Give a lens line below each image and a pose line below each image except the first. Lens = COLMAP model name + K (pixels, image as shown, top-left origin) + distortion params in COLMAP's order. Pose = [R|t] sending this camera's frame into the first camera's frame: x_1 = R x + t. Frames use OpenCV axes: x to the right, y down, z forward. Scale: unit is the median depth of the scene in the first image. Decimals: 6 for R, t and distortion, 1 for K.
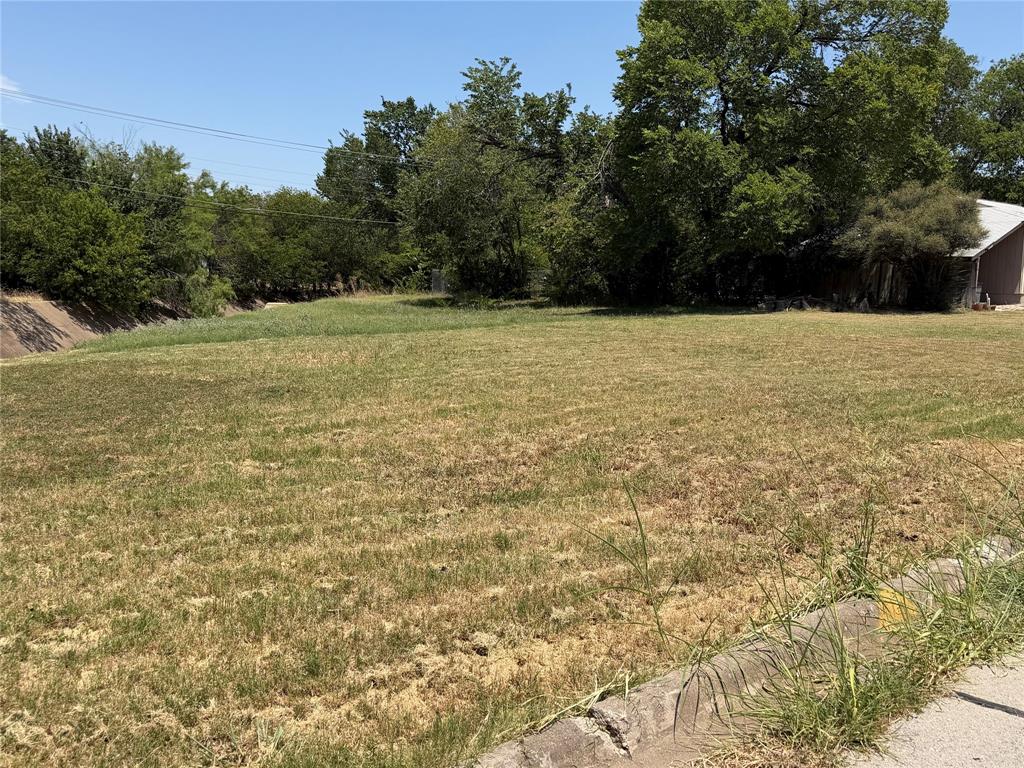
lens RADIAL K [[858.3, 0, 513.6], [0, 858.3, 402.6], [0, 0, 1]] dist [0.120783, -0.188688]
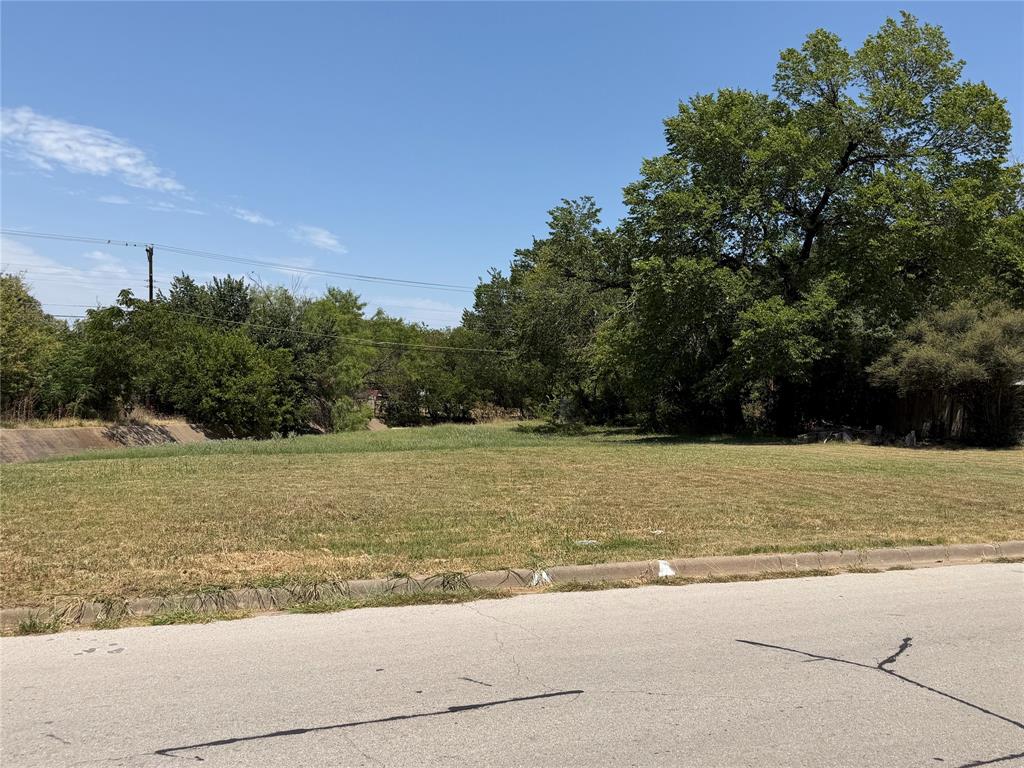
lens RADIAL K [[894.1, 0, 512.0], [0, 894.1, 384.0], [0, 0, 1]] dist [0.173405, -0.332715]
pose [[0.954178, -0.000923, -0.299238, 0.225174], [-0.049448, 0.985761, -0.160715, 0.001995], [0.295126, 0.168147, 0.940546, -0.001487]]
